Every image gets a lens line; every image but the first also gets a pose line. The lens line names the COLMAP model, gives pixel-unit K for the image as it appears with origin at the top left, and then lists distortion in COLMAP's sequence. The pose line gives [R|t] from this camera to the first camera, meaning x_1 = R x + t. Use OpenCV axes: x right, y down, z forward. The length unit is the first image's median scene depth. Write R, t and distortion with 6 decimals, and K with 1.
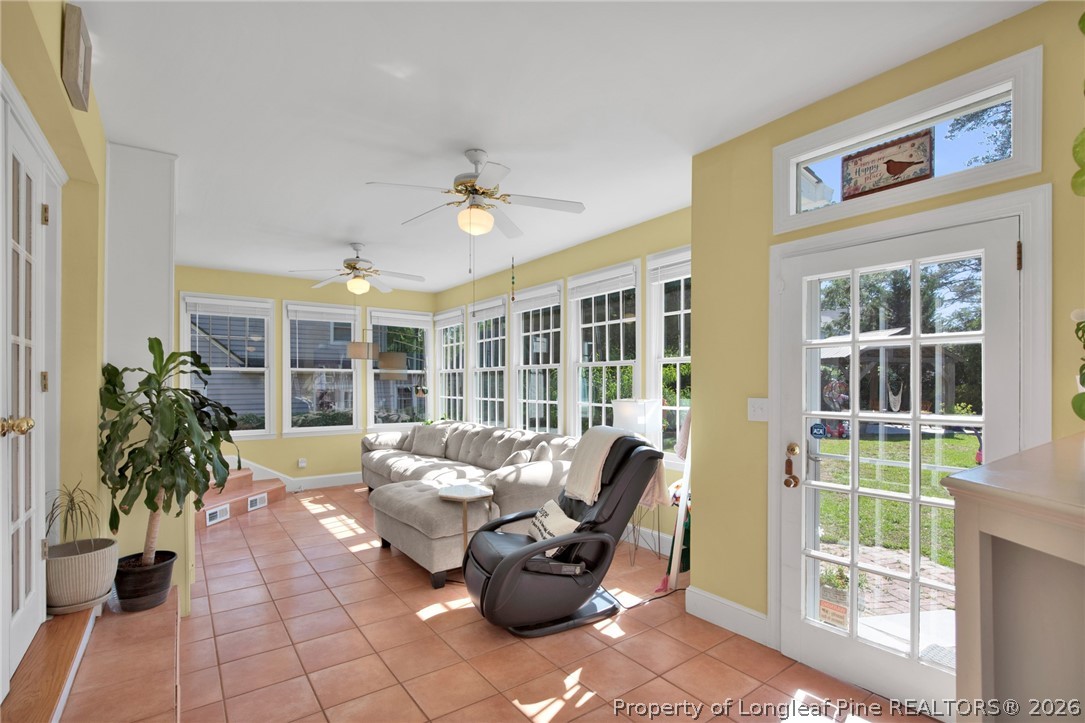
lens RADIAL K [[507.5, 0, 541.4], [0, 507.5, 378.9], [0, 0, 1]] dist [-0.000197, -0.000046]
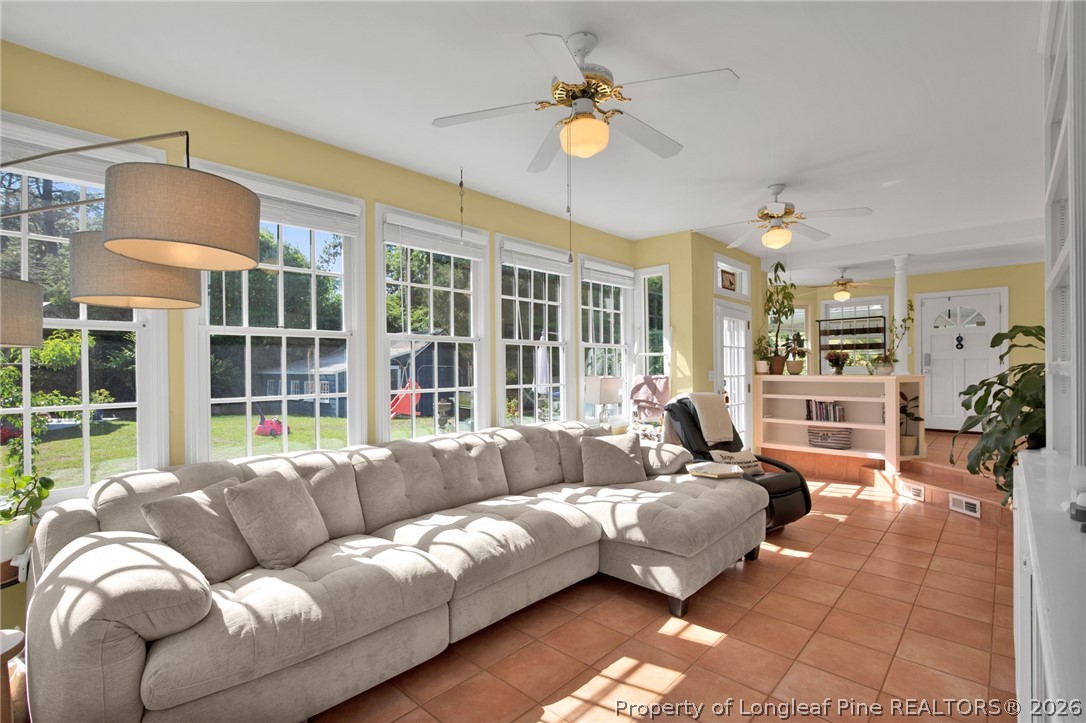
lens RADIAL K [[500.1, 0, 543.0], [0, 500.1, 361.5], [0, 0, 1]] dist [-0.000302, -0.000198]
pose [[-0.191510, 0.001771, 0.981489, -0.811142], [-0.011544, 0.999925, -0.004057, 0.009372], [-0.981423, -0.012107, -0.191476, 1.165568]]
